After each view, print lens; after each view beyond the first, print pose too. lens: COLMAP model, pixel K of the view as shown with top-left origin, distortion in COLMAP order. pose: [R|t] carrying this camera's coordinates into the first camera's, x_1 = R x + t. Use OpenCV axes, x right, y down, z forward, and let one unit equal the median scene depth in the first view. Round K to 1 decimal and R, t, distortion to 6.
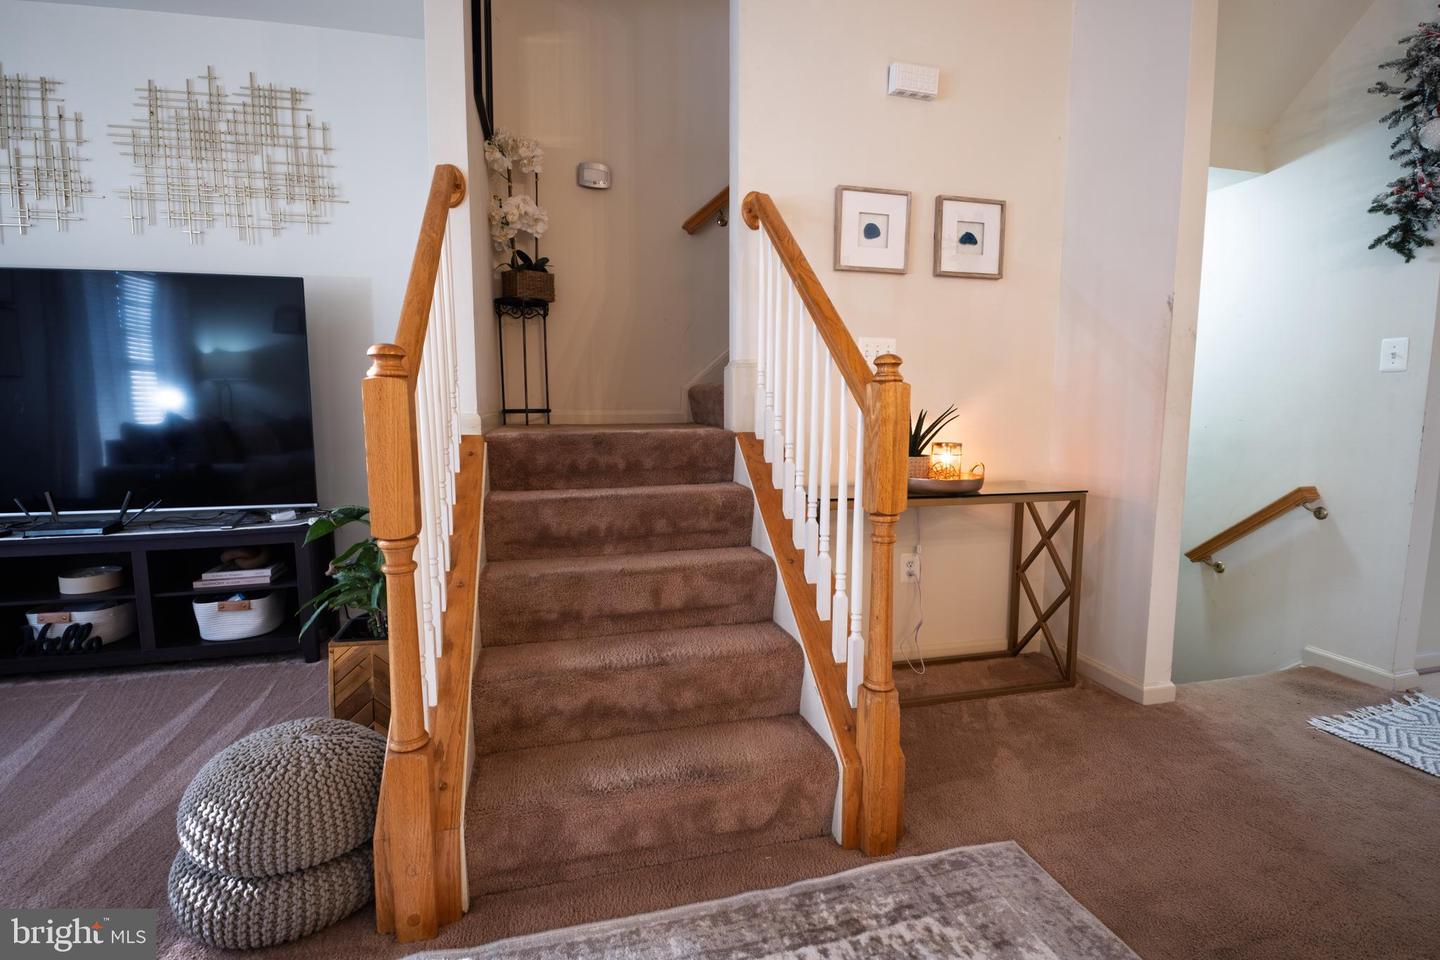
lens RADIAL K [[652.3, 0, 722.5], [0, 652.3, 477.9], [0, 0, 1]] dist [0.016502, -0.021965]
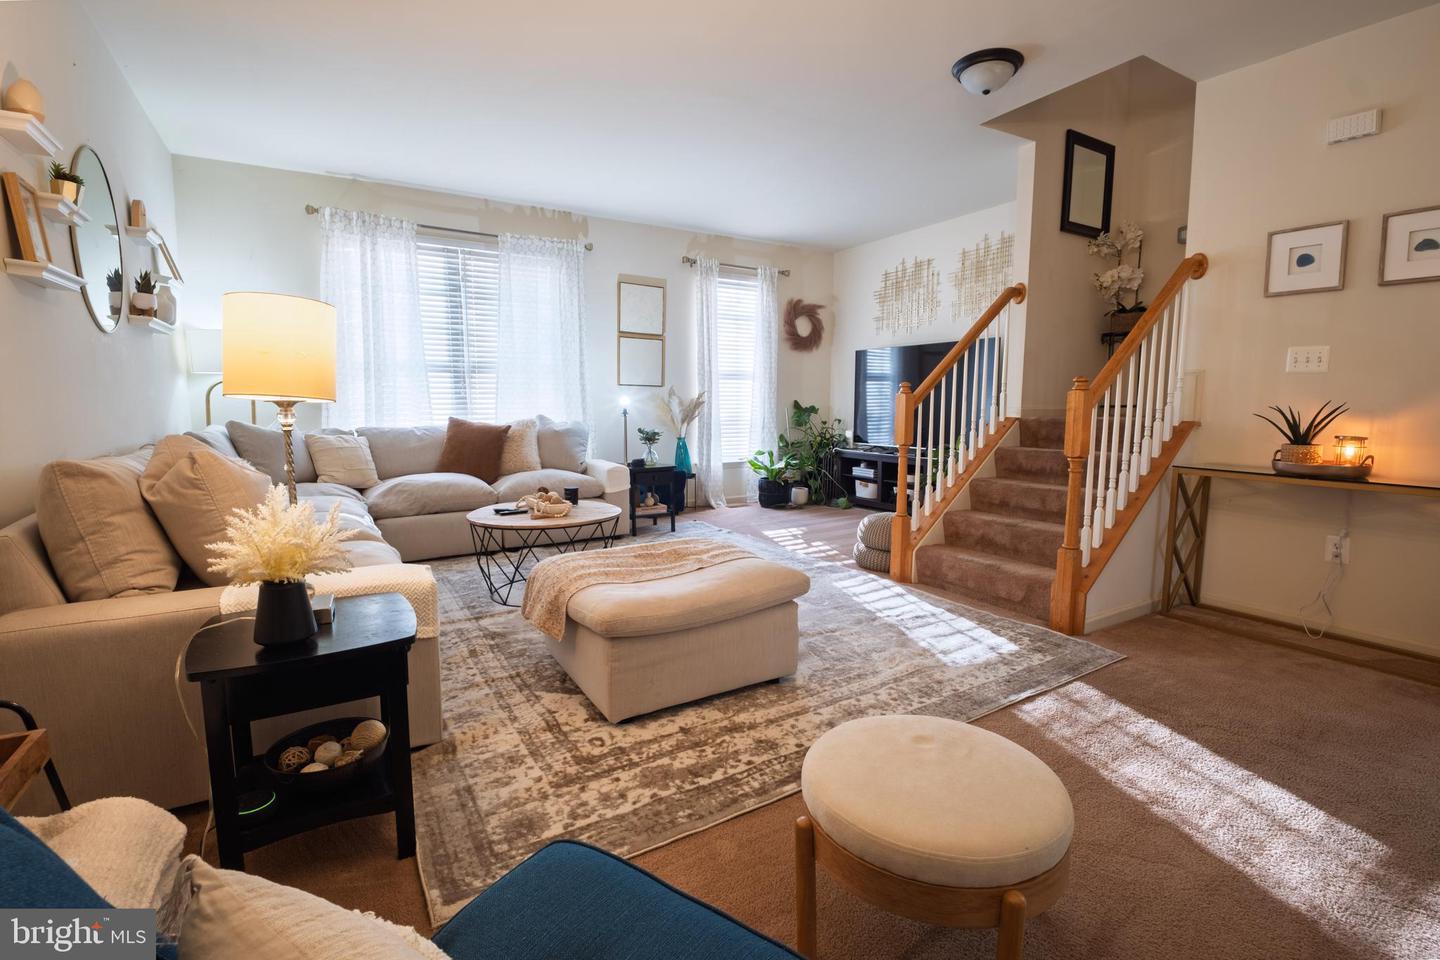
lens RADIAL K [[647.6, 0, 726.6], [0, 647.6, 479.7], [0, 0, 1]] dist [0.023879, -0.029968]
pose [[0.290398, 0.112658, -0.950251, 1.100857], [-0.109911, 0.990400, 0.083829, 0.045230], [0.950573, 0.080100, 0.299993, -0.349746]]
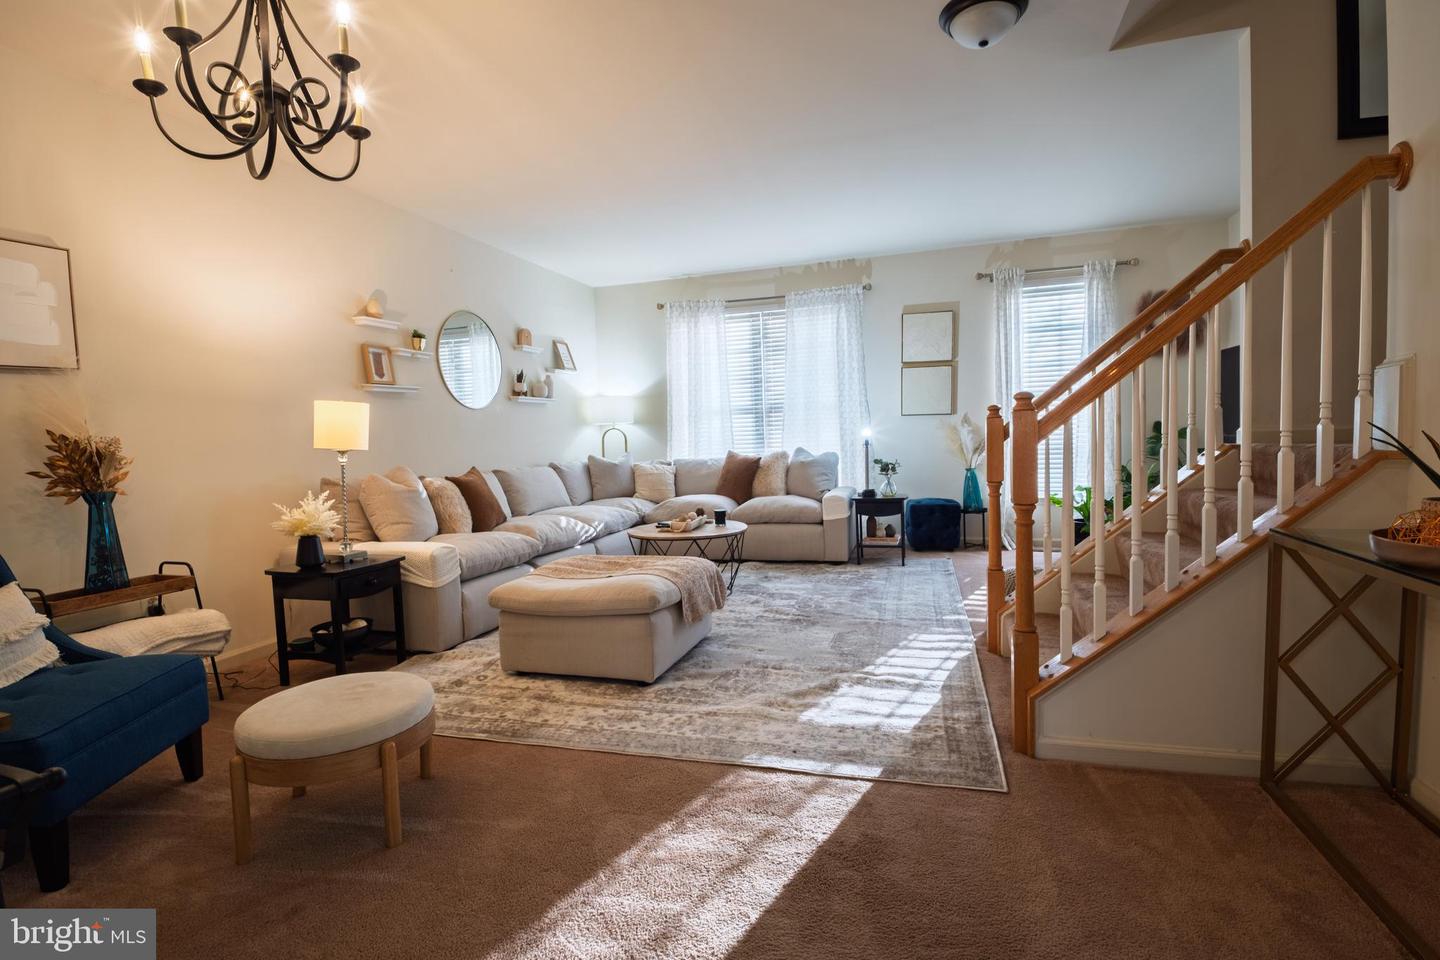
lens RADIAL K [[657.2, 0, 738.0], [0, 657.2, 481.9], [0, 0, 1]] dist [0.025311, -0.031861]
pose [[-0.511637, 0.072132, -0.856168, 1.085931], [-0.065559, 0.990287, 0.122609, -0.075740], [0.856697, 0.118861, -0.501939, 0.722428]]
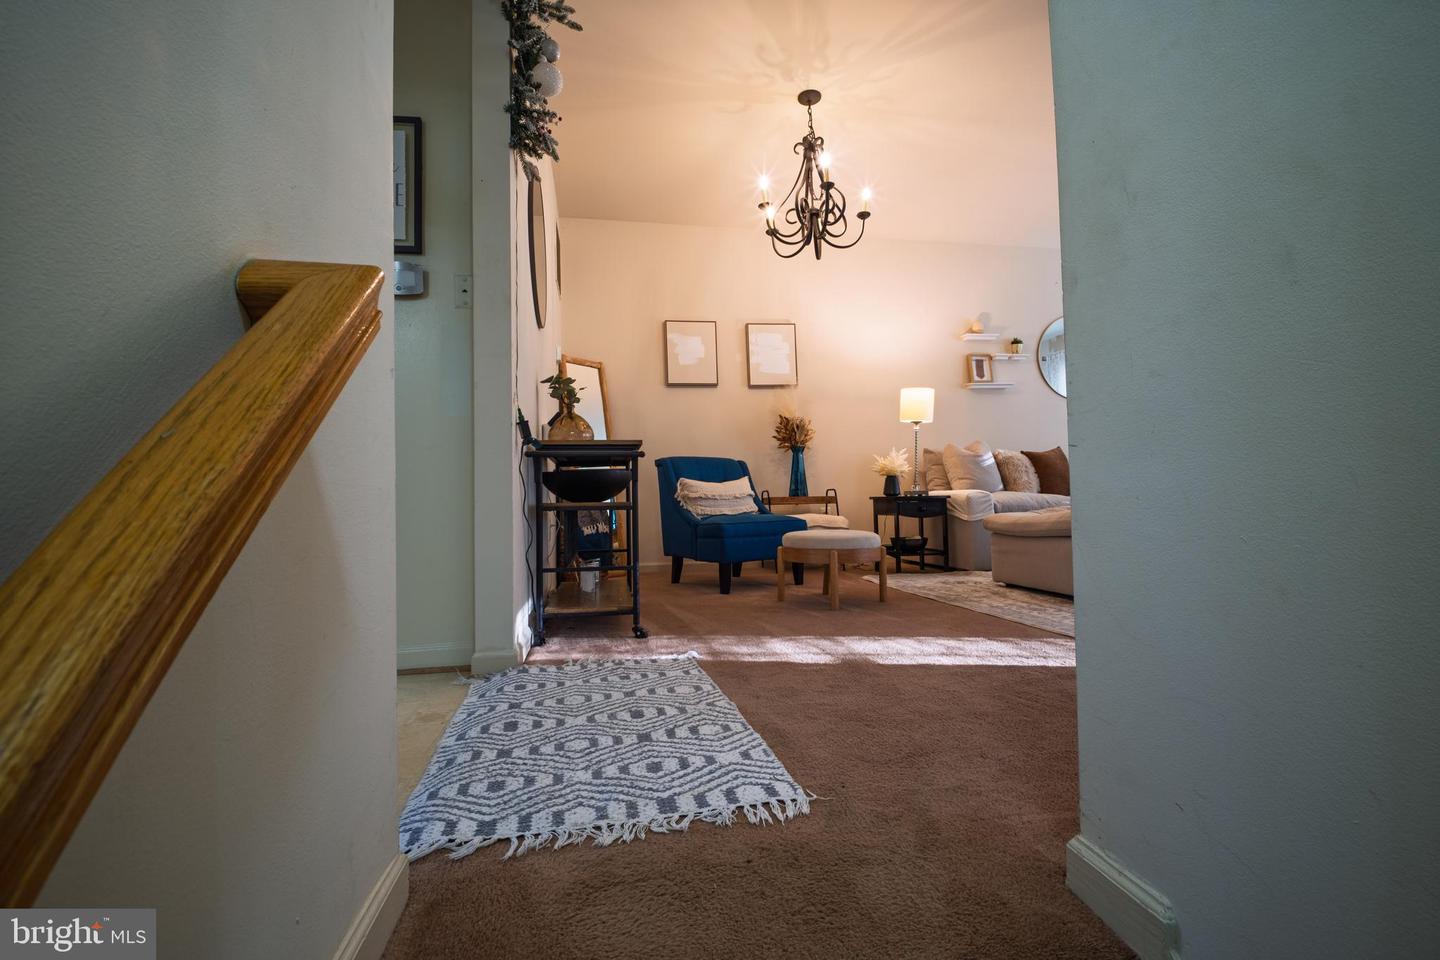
lens RADIAL K [[652.3, 0, 722.5], [0, 652.3, 477.9], [0, 0, 1]] dist [0.016502, -0.021965]
pose [[-0.997945, 0.018907, 0.061229, 0.824176], [0.023502, 0.996890, 0.075220, 0.076422], [-0.059617, 0.076505, -0.995285, 1.321117]]
